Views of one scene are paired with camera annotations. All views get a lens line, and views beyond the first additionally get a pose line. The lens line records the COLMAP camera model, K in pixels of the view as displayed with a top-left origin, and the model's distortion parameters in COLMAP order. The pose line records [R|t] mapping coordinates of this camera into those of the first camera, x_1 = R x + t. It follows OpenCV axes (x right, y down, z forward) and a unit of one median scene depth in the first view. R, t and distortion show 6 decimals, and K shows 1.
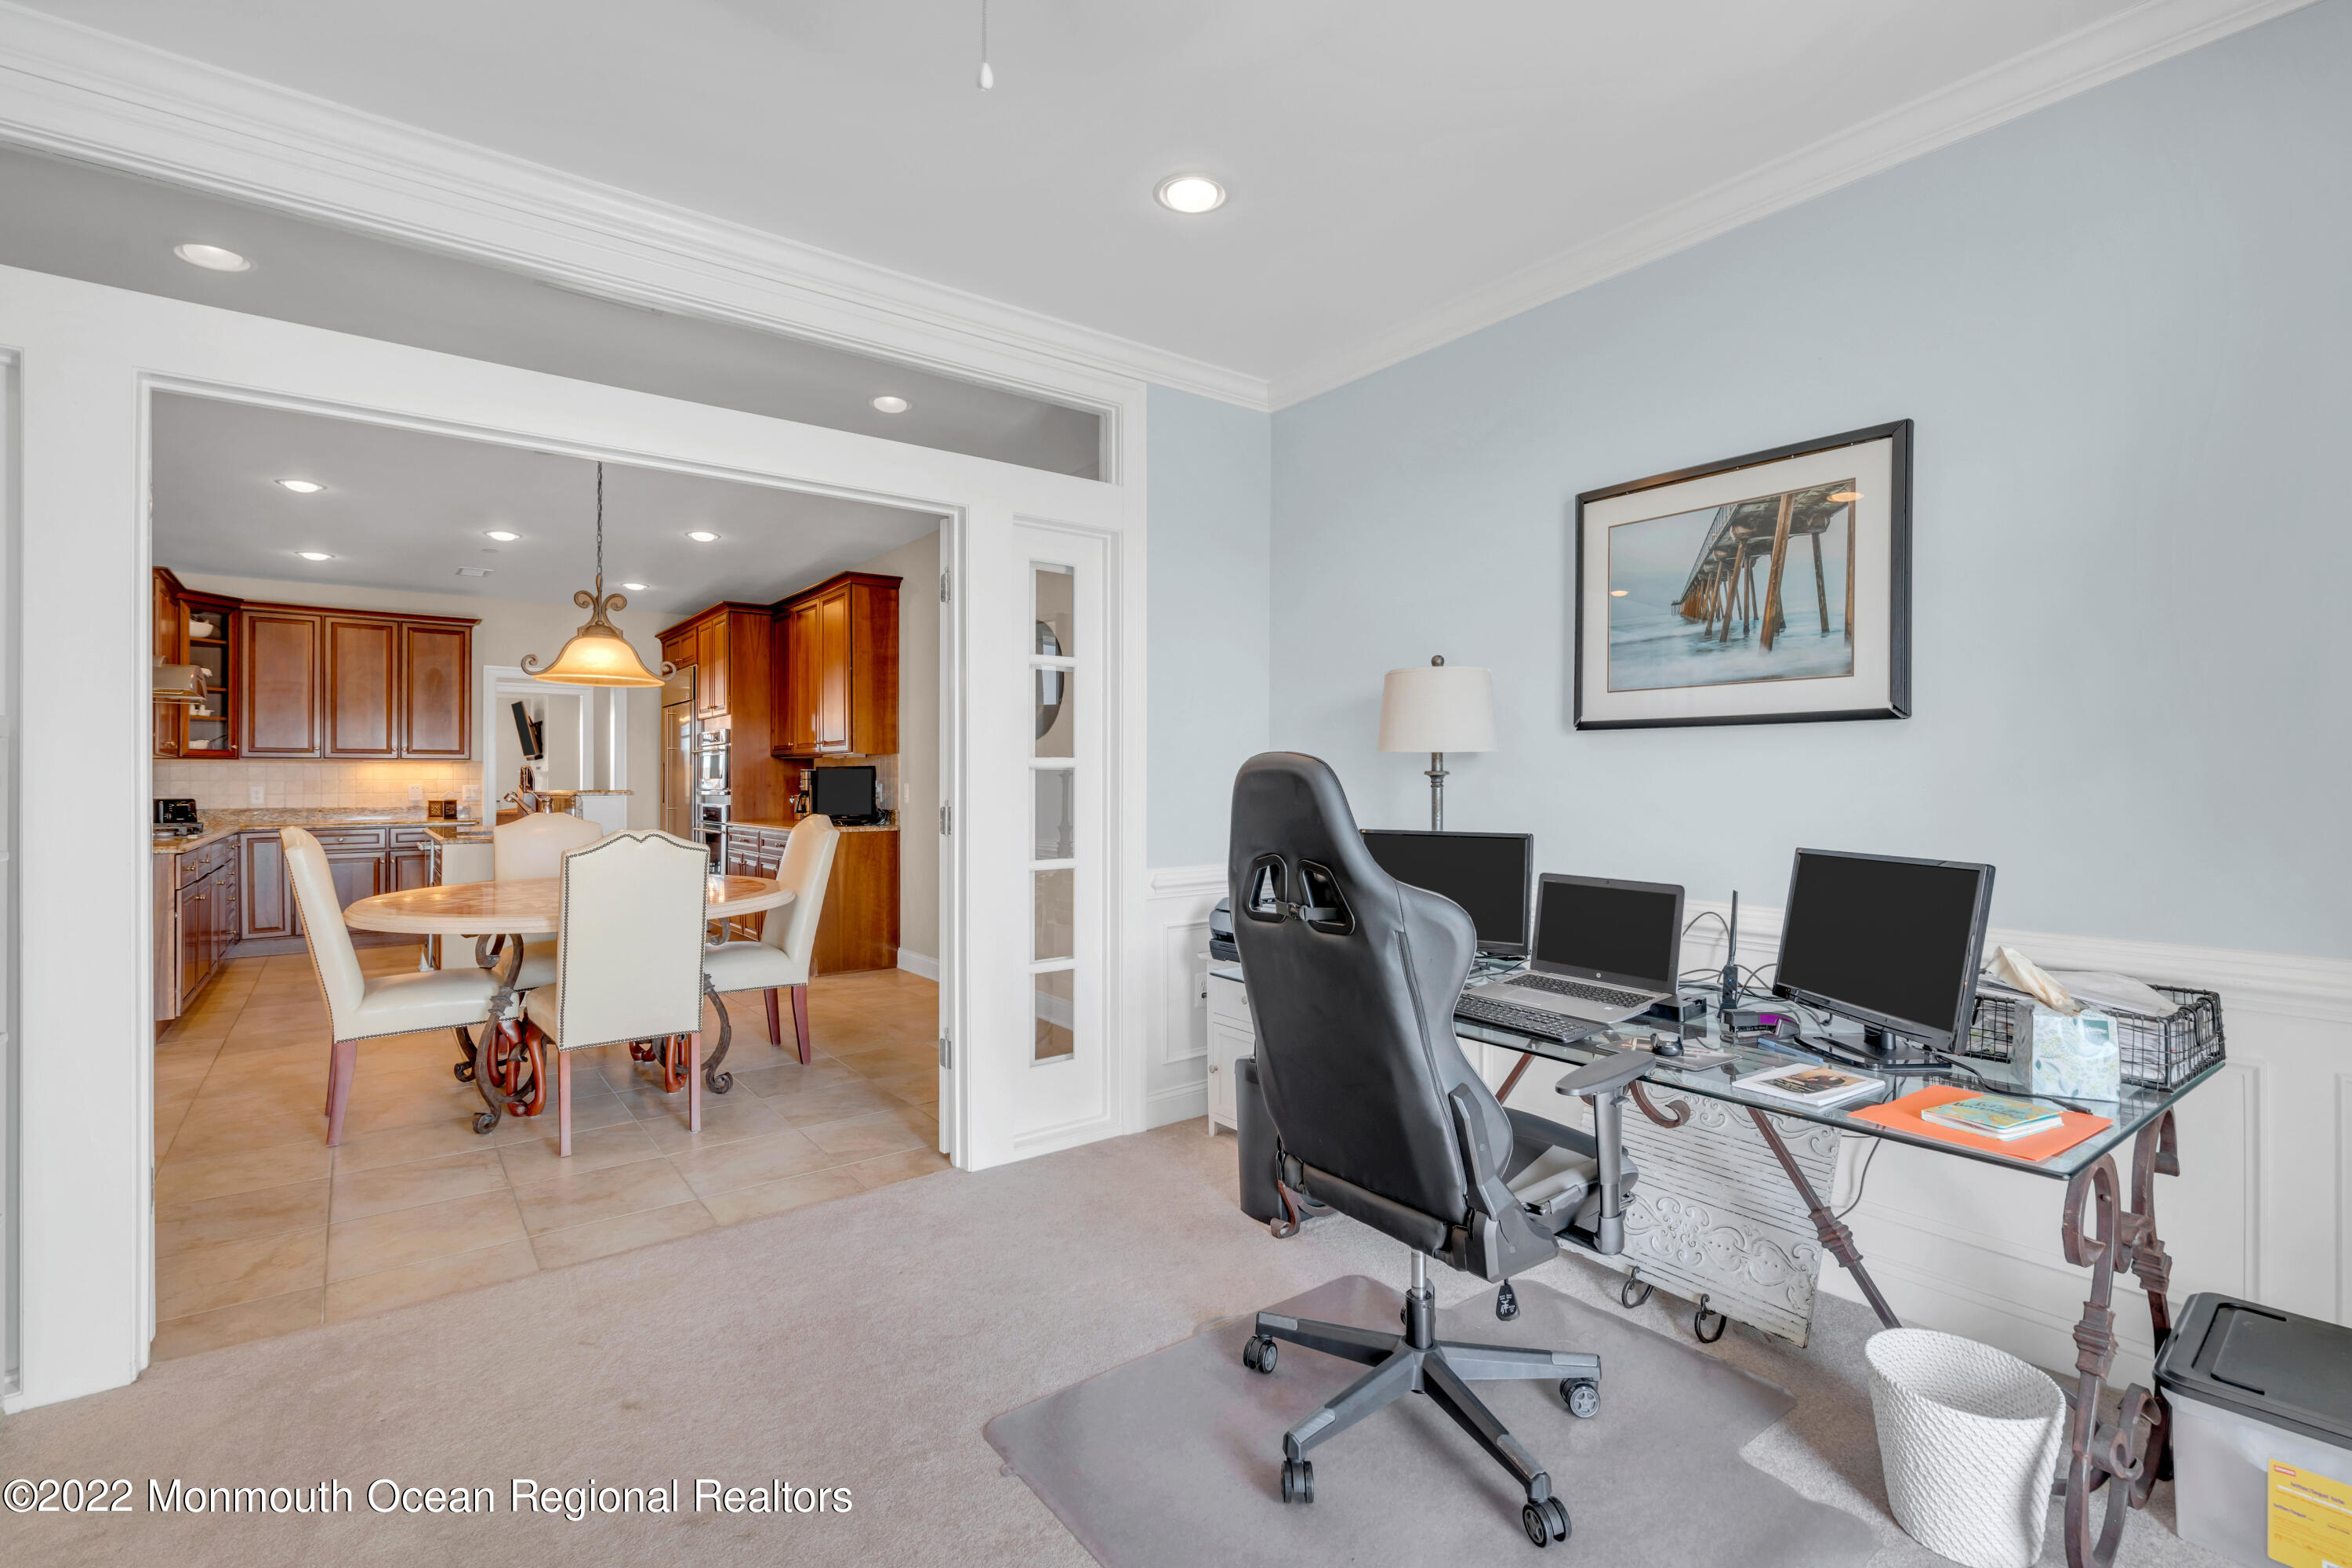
lens RADIAL K [[1075.8, 0, 1181.1], [0, 1075.8, 774.3], [0, 0, 1]] dist [-0.002127, 0.000864]
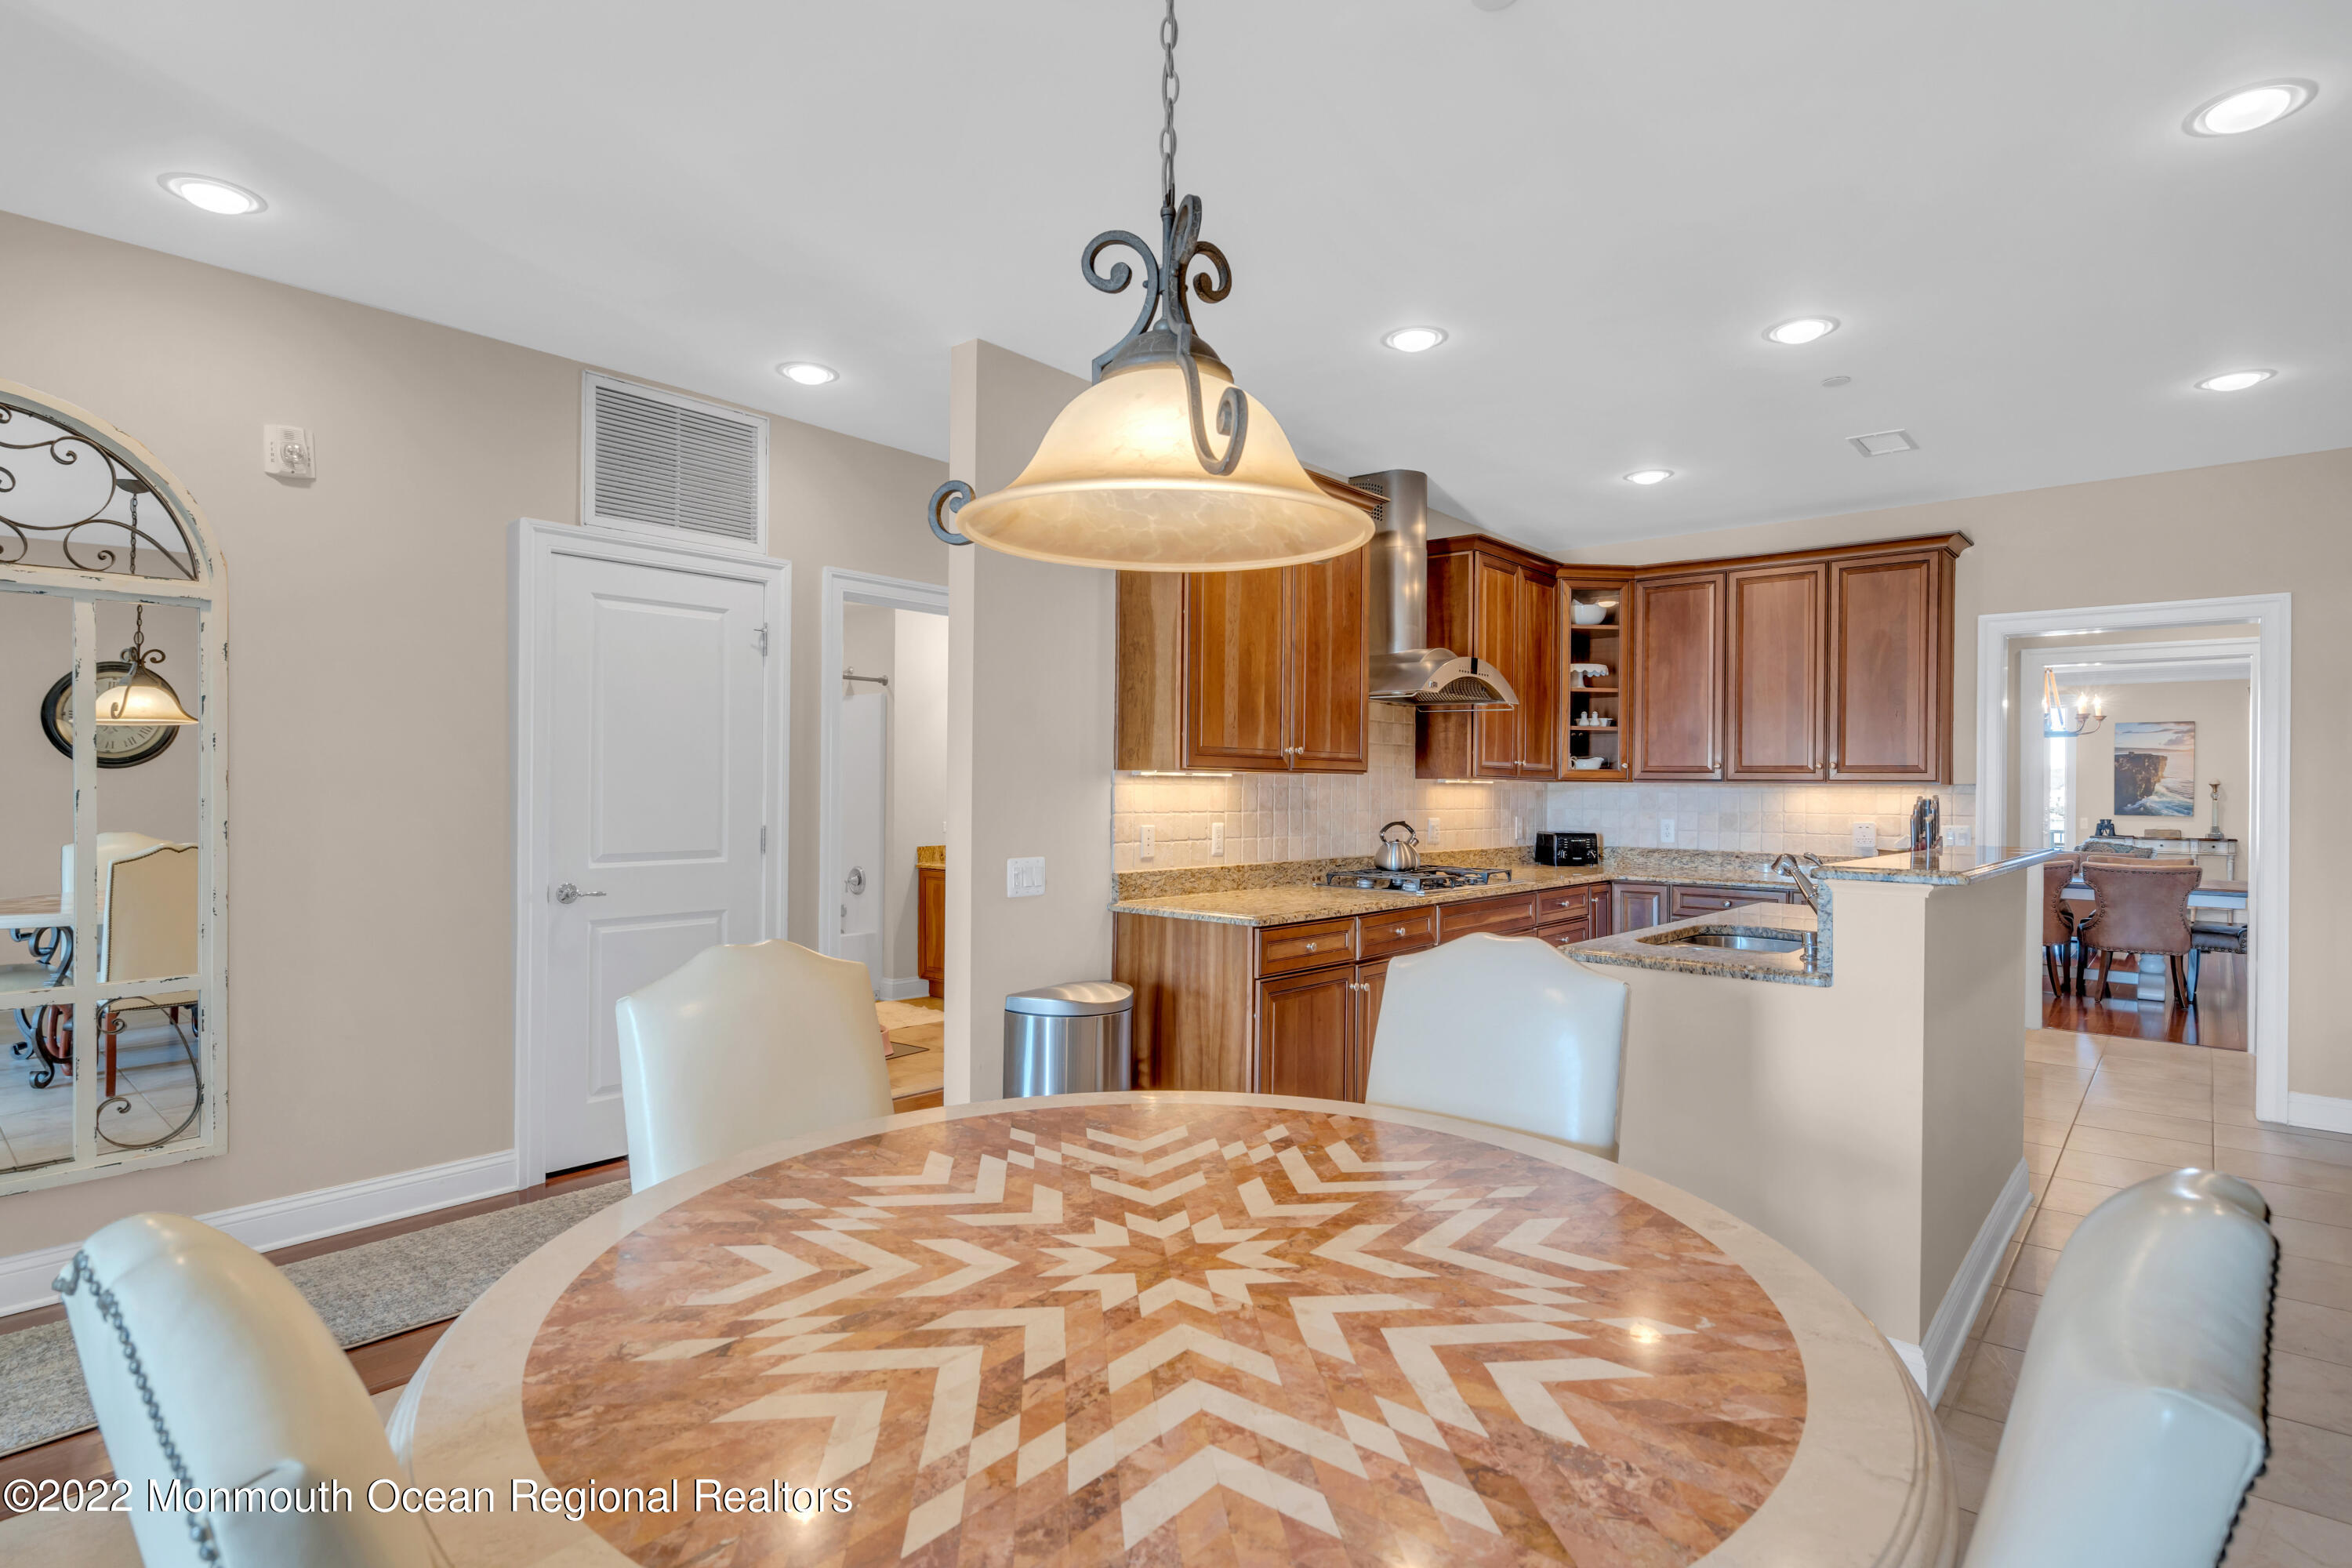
lens RADIAL K [[1193.6, 0, 1178.9], [0, 1193.6, 790.5], [0, 0, 1]] dist [0.003198, 0.000881]
pose [[0.197866, 0.007681, -0.980199, -0.119770], [-0.007350, 0.999953, 0.006352, -0.010417], [0.980202, 0.005947, 0.197913, 0.493681]]
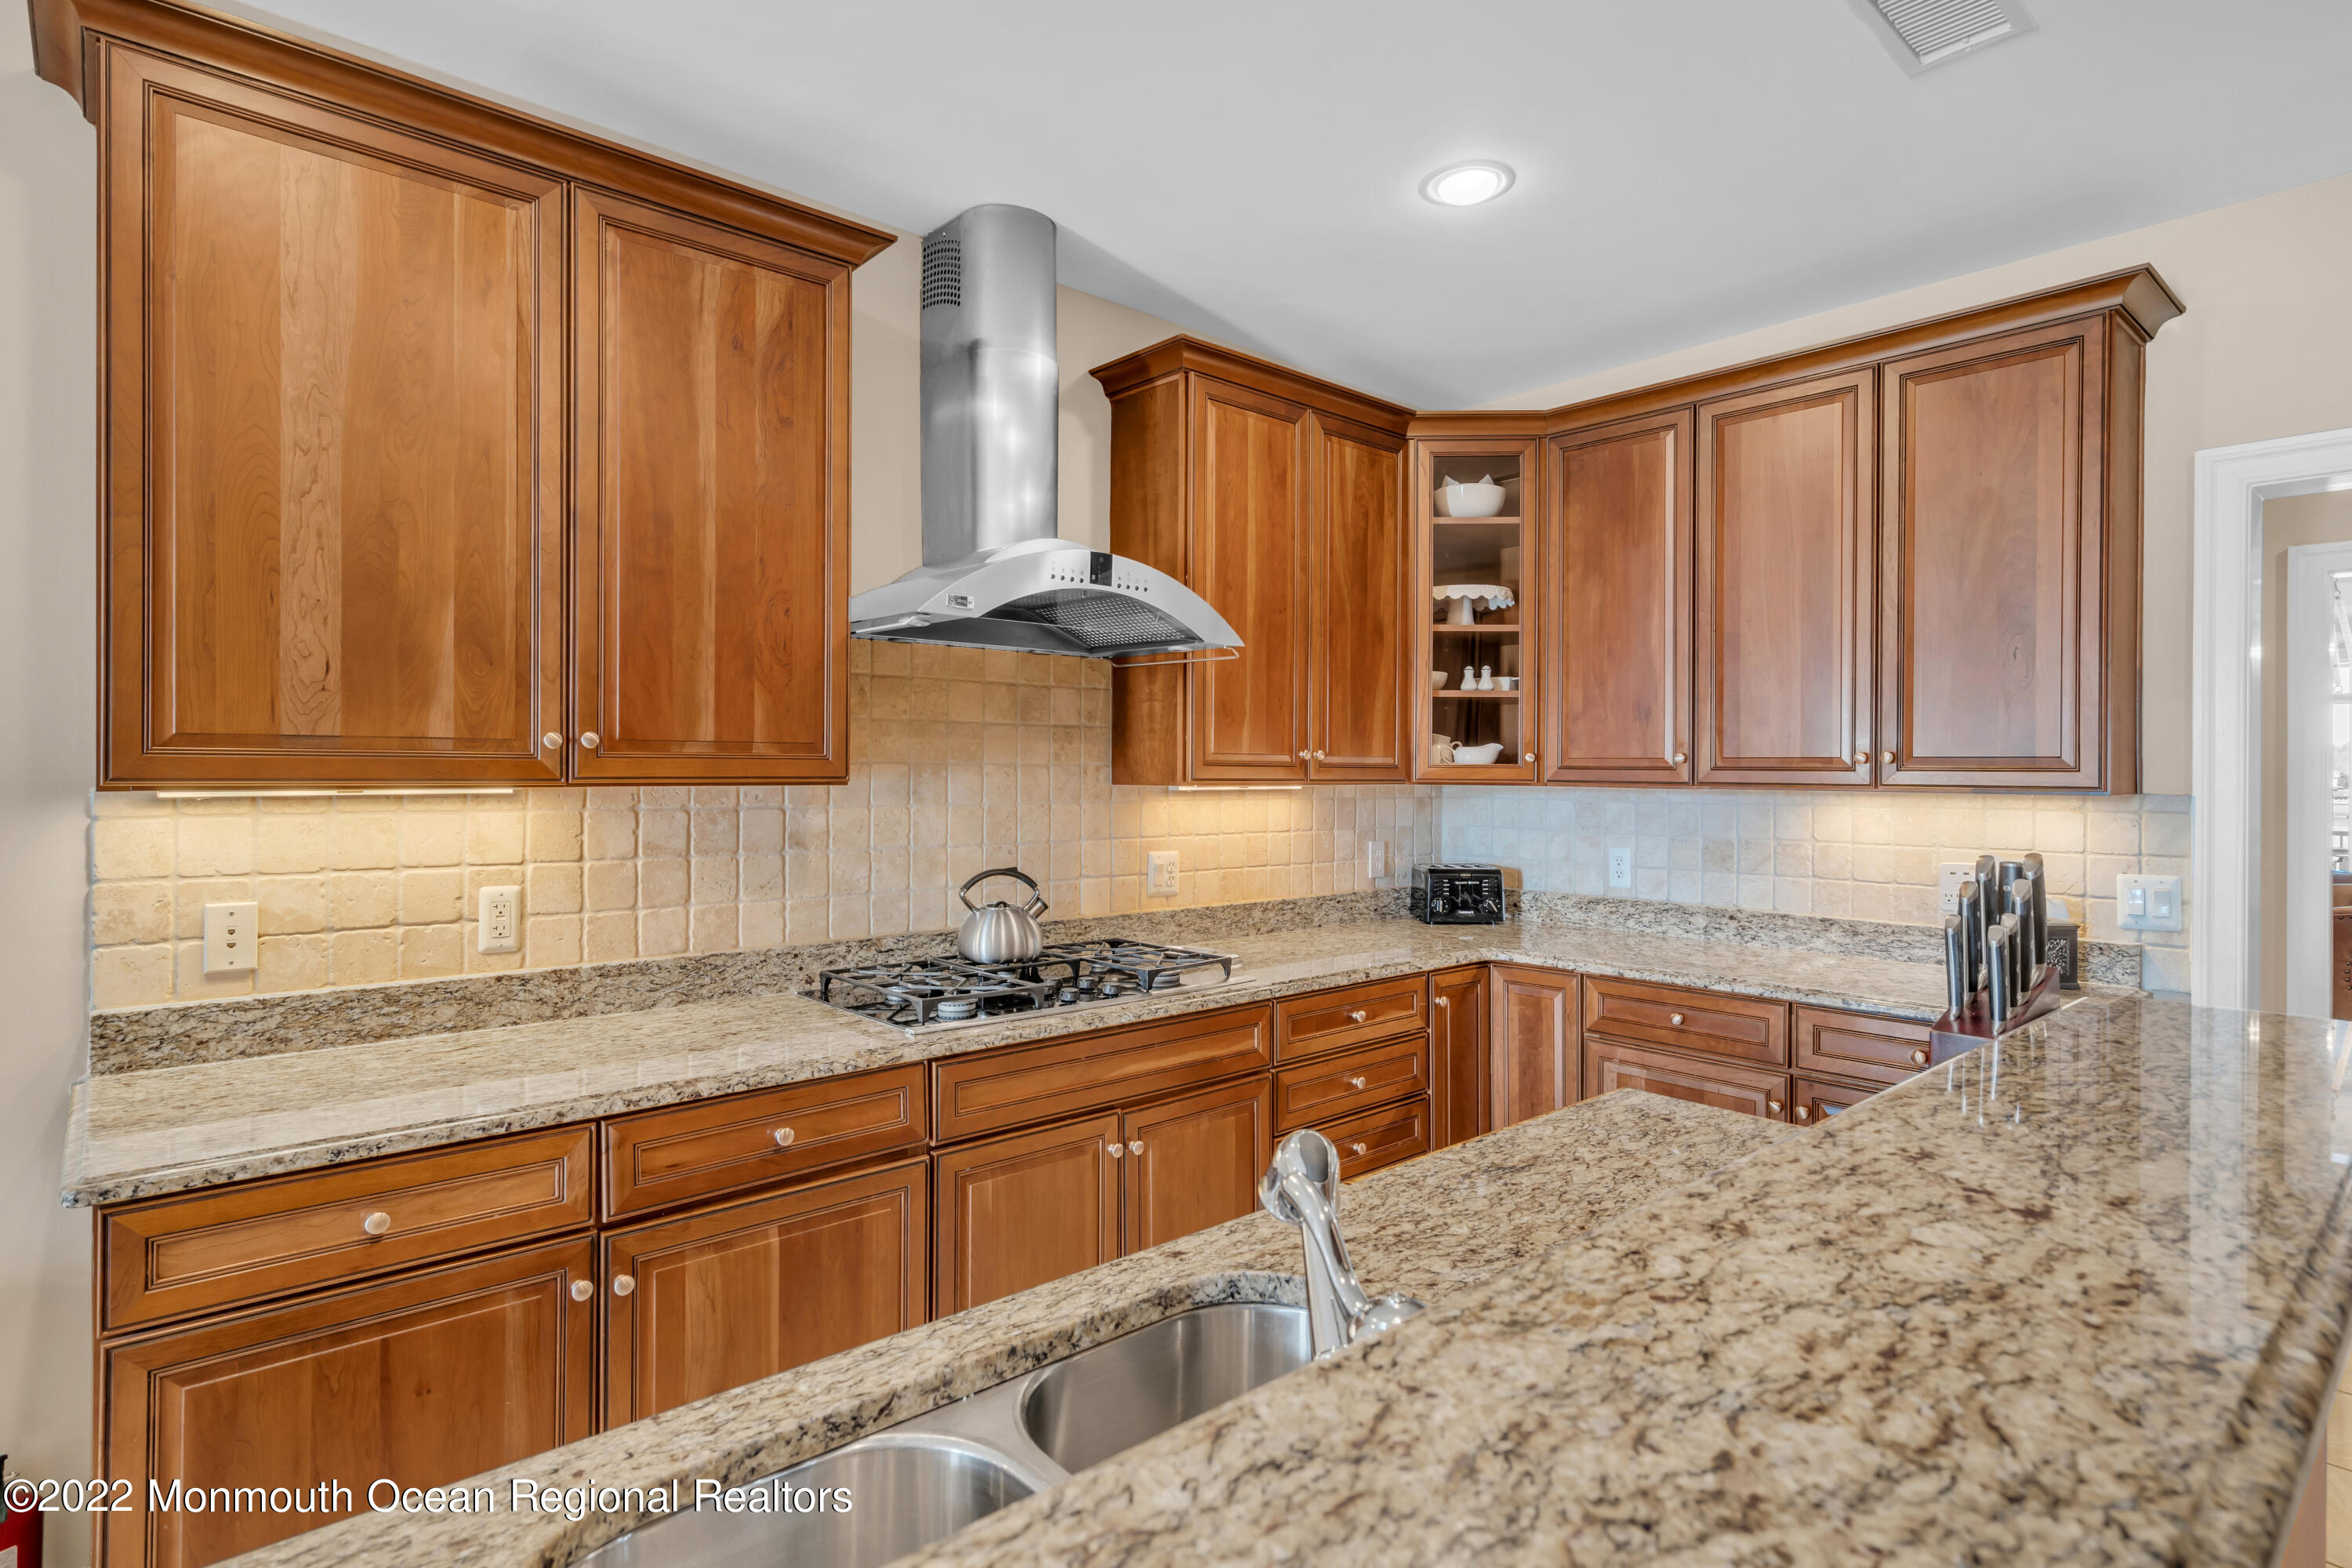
lens RADIAL K [[1199.5, 0, 1171.9], [0, 1199.5, 779.6], [0, 0, 1]] dist [0.000612, 0.001460]
pose [[0.069522, 0.010627, -0.997524, -0.379003], [-0.001693, 0.999943, 0.010535, -0.019963], [0.997579, 0.000957, 0.069536, 0.762410]]
